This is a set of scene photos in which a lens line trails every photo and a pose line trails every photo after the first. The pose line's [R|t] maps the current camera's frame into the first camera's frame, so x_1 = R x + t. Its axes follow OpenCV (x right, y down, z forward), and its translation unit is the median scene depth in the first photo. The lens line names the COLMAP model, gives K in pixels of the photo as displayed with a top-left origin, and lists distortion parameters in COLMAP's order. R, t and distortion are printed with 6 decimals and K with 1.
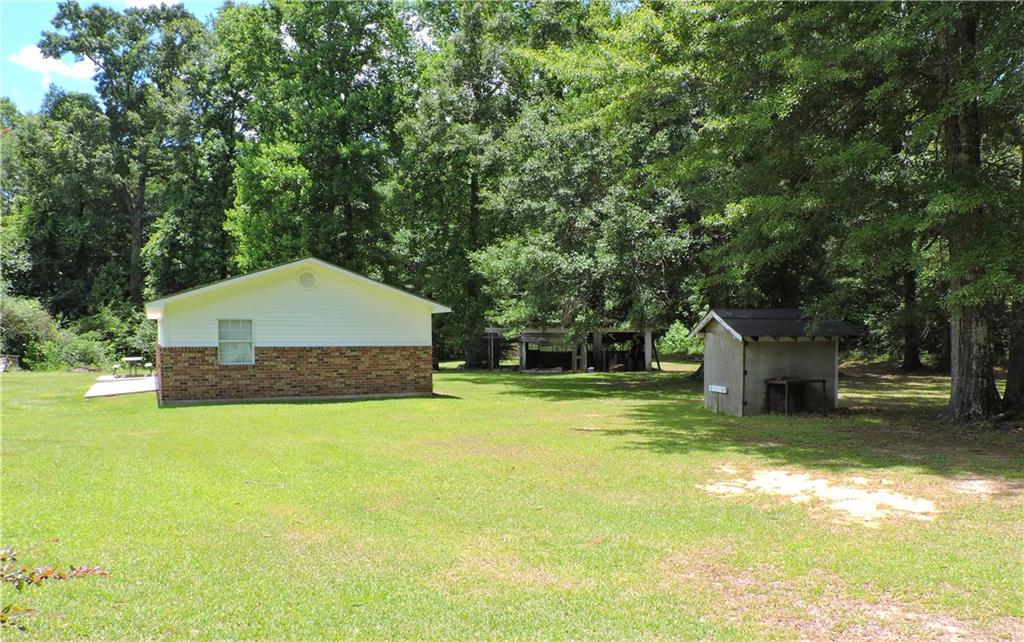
lens RADIAL K [[724.1, 0, 511.2], [0, 724.1, 379.5], [0, 0, 1]] dist [-0.004226, -0.002169]
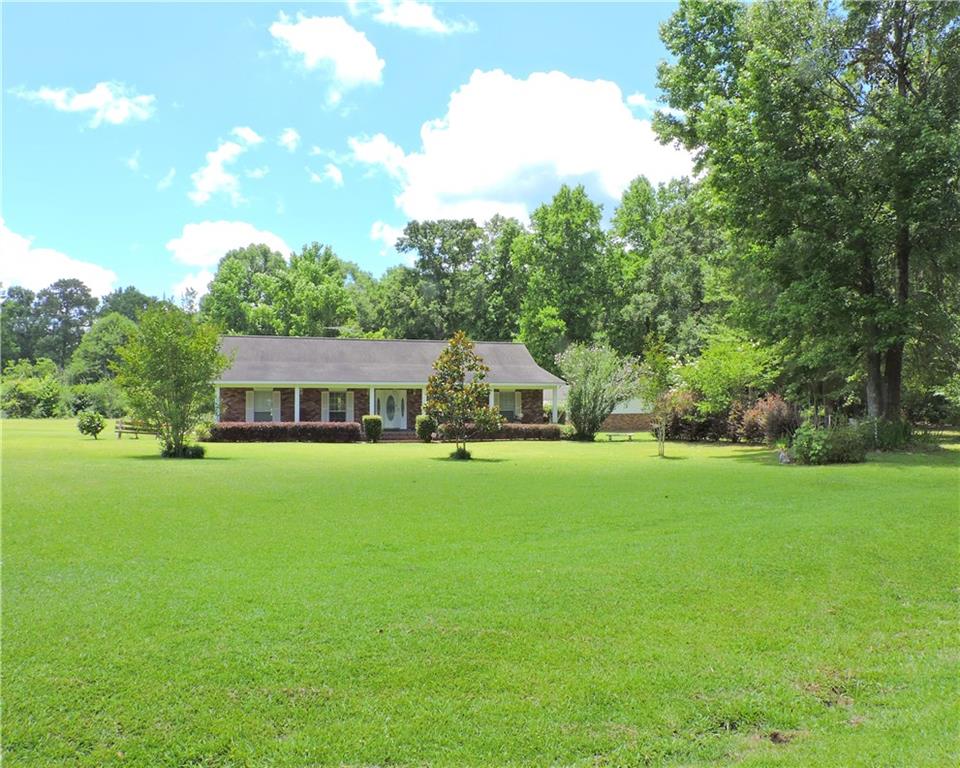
lens RADIAL K [[727.4, 0, 529.2], [0, 727.4, 386.6], [0, 0, 1]] dist [-0.009271, 0.000735]
pose [[0.991522, -0.004684, -0.129855, -0.097113], [-0.005822, 0.996745, -0.080407, 0.032020], [0.129809, 0.080481, 0.988267, -0.739045]]
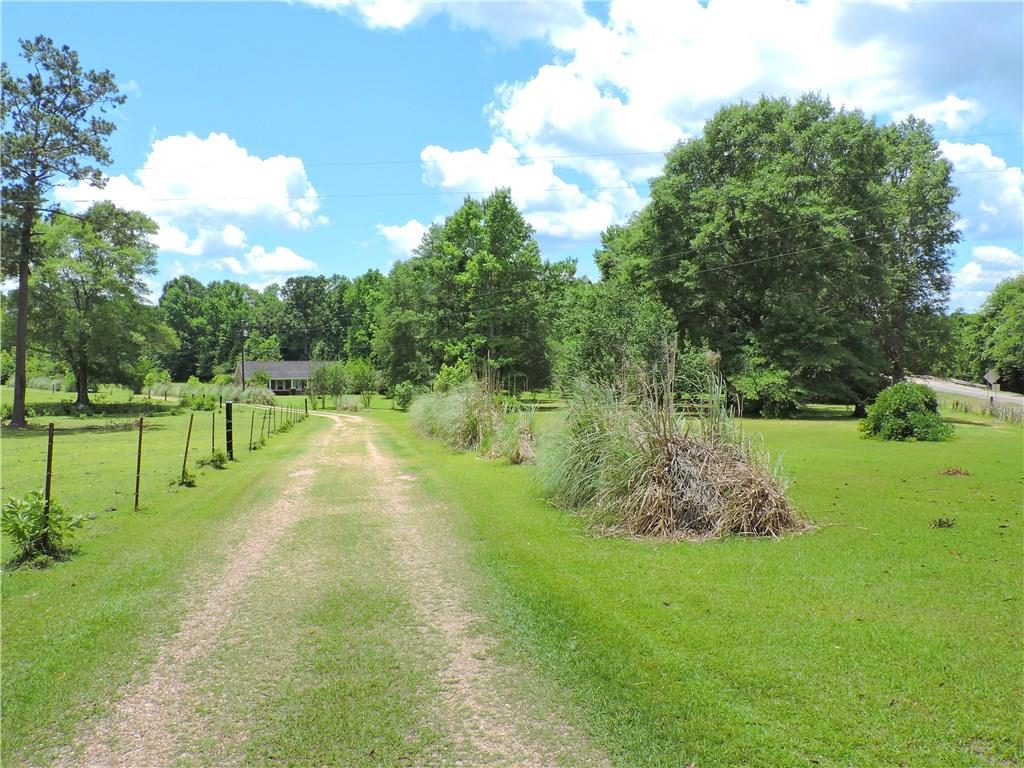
lens RADIAL K [[728.8, 0, 512.9], [0, 728.8, 369.2], [0, 0, 1]] dist [-0.027839, -0.002157]
pose [[0.999095, -0.007401, 0.041894, 0.287418], [0.009079, 0.999158, -0.040008, 0.046080], [-0.041562, 0.040352, 0.998321, -2.491806]]
